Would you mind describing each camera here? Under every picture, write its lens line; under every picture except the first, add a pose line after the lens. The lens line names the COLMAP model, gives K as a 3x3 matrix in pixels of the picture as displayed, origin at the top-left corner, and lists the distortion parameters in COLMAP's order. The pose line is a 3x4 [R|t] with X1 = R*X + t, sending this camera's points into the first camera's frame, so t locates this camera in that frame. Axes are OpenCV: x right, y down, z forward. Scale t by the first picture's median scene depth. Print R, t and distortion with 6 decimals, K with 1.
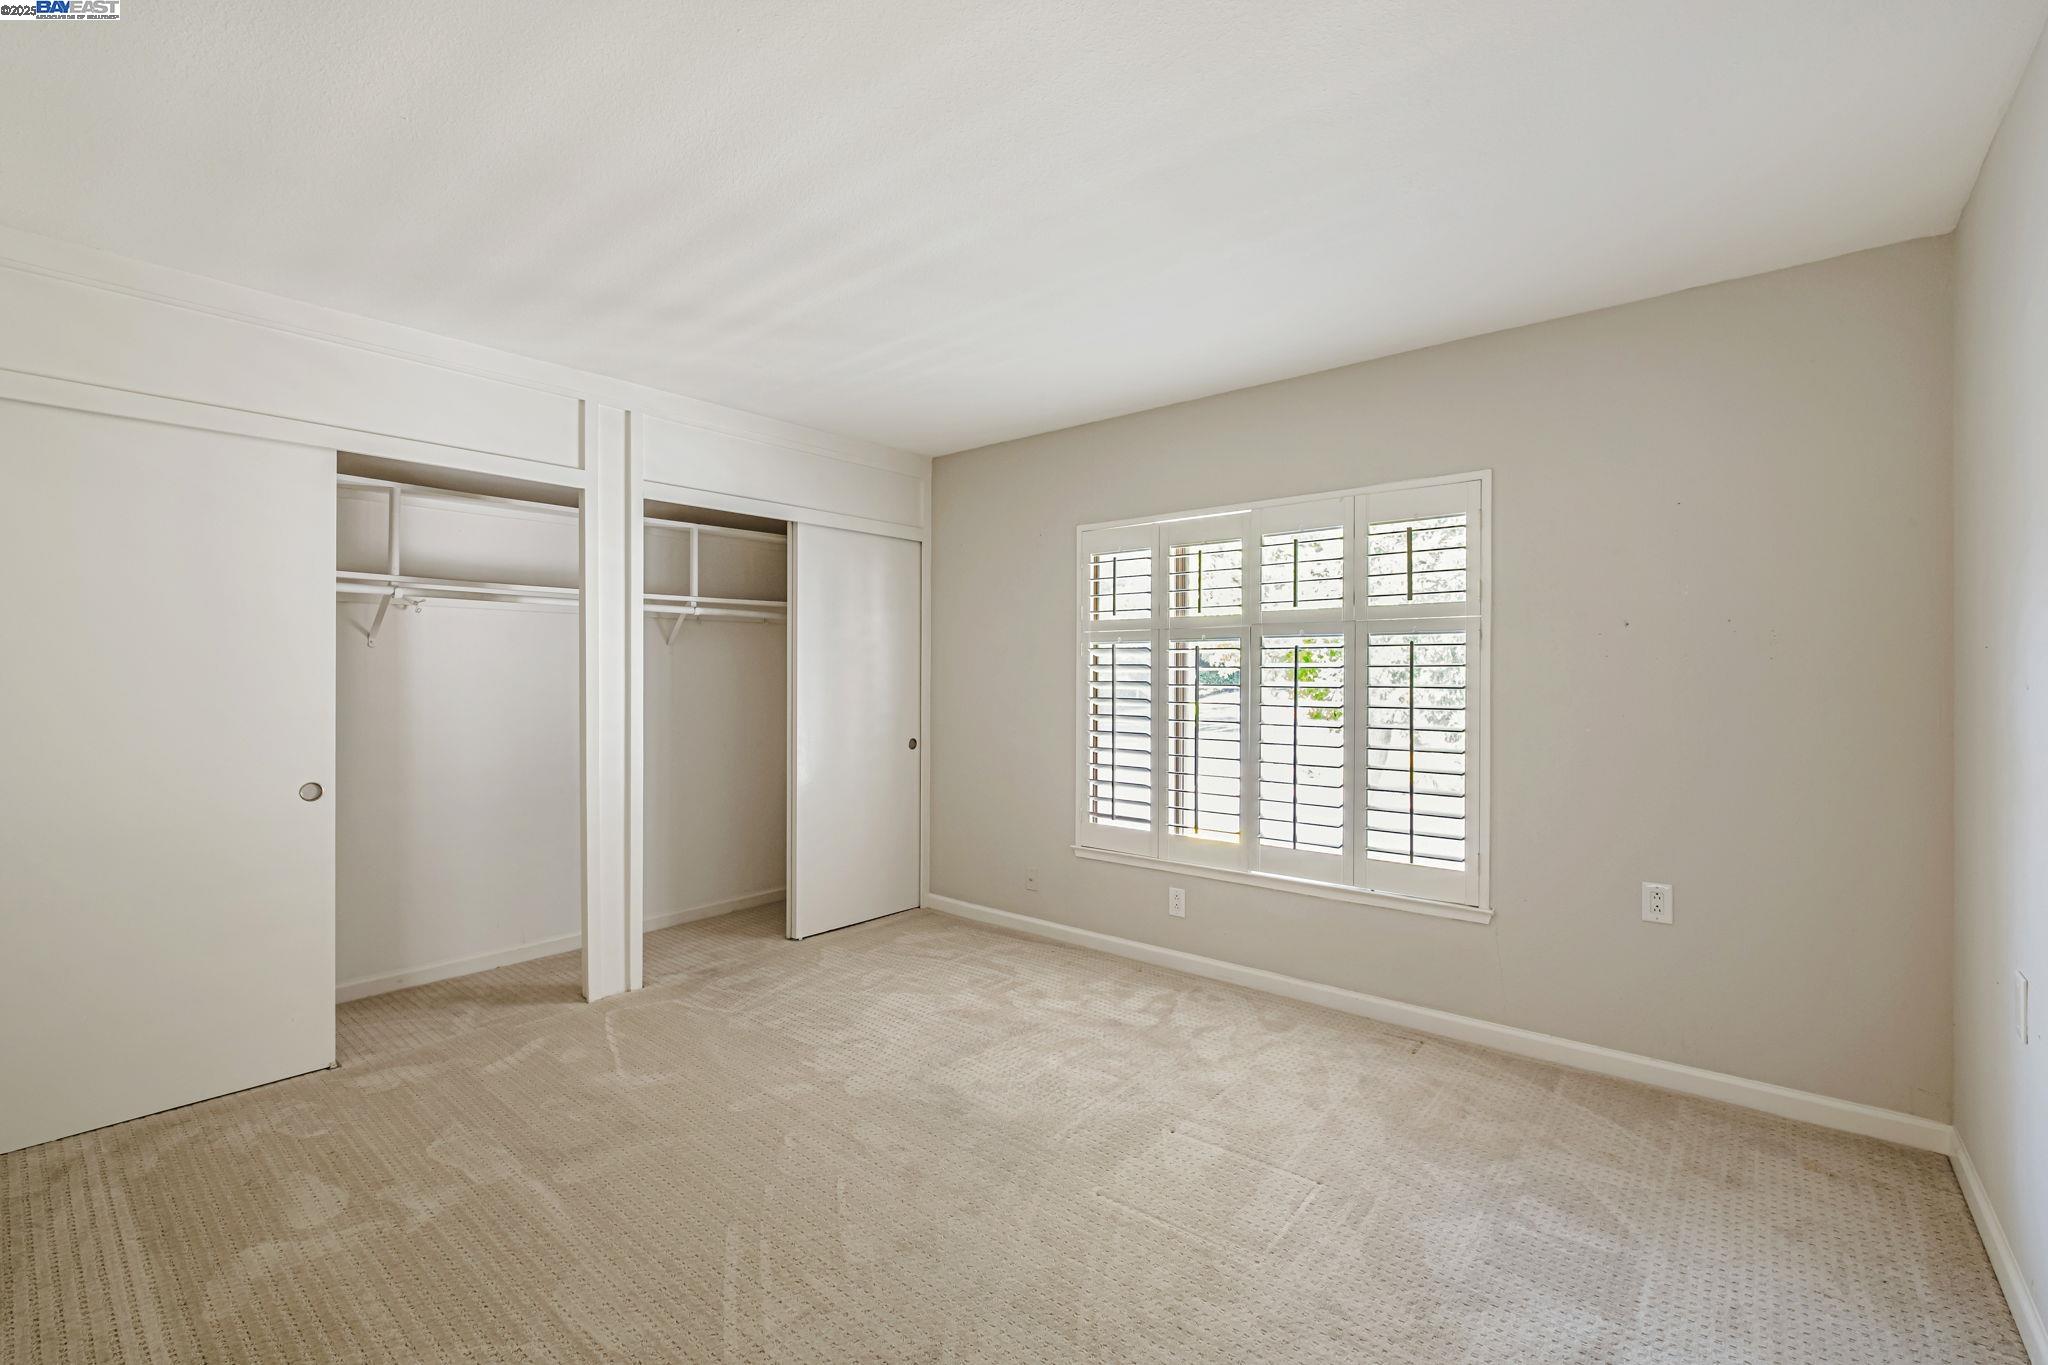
lens RADIAL K [[875.4, 0, 1022.8], [0, 875.4, 686.5], [0, 0, 1]] dist [0.000174, -0.000142]
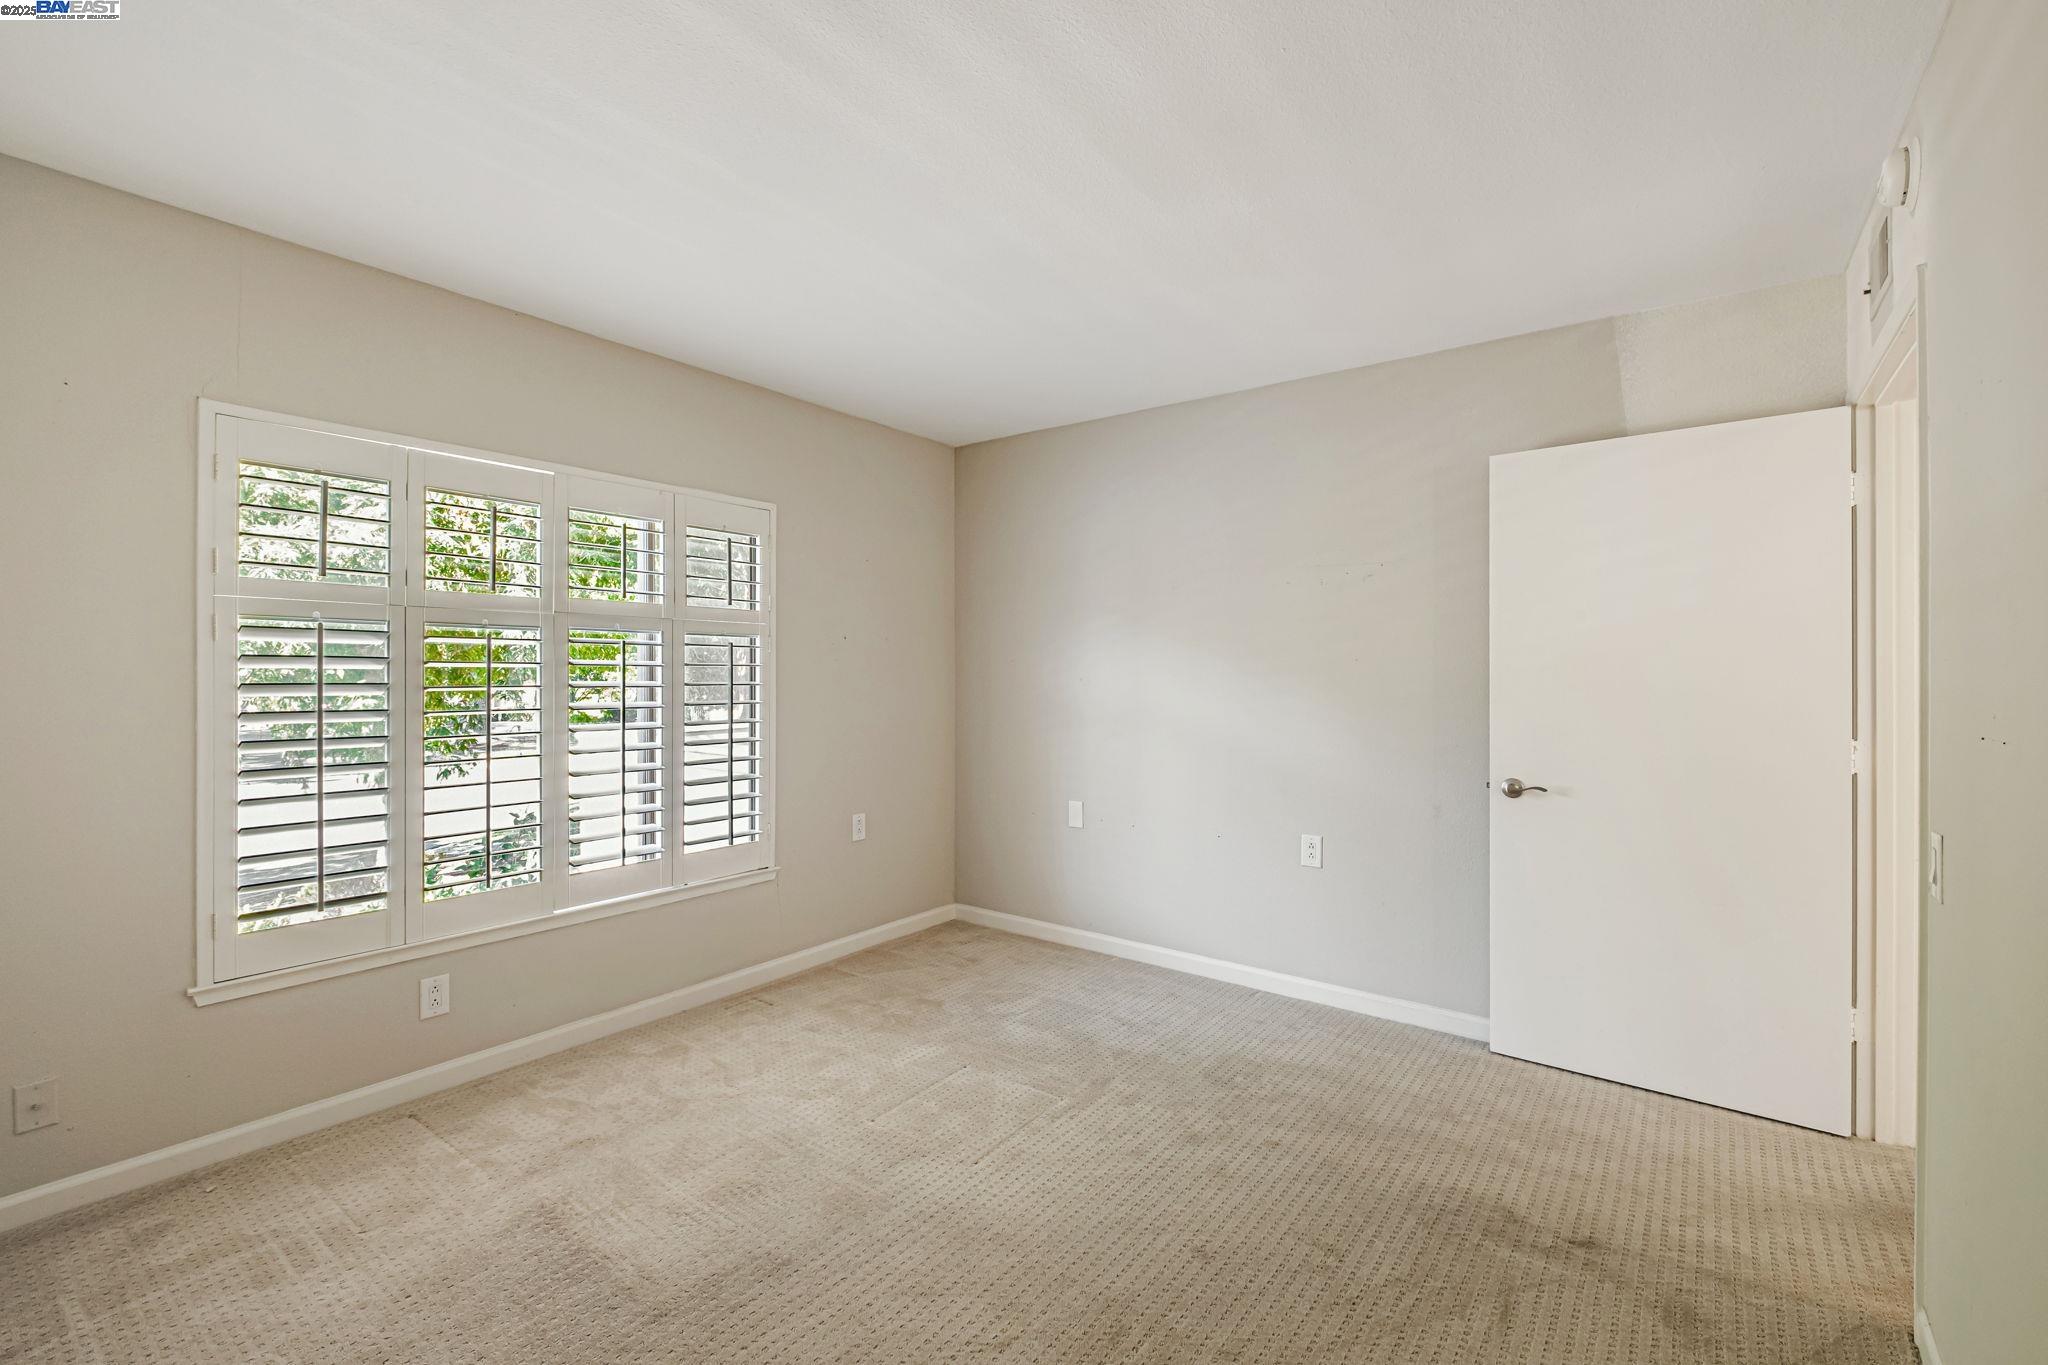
lens RADIAL K [[895.6, 0, 1030.5], [0, 895.6, 683.3], [0, 0, 1]] dist [-0.001590, -0.000751]
pose [[-0.057305, -0.011390, 0.998292, -0.822698], [0.011106, 0.999866, 0.012045, -0.011791], [-0.998295, 0.011777, -0.057171, 0.814356]]
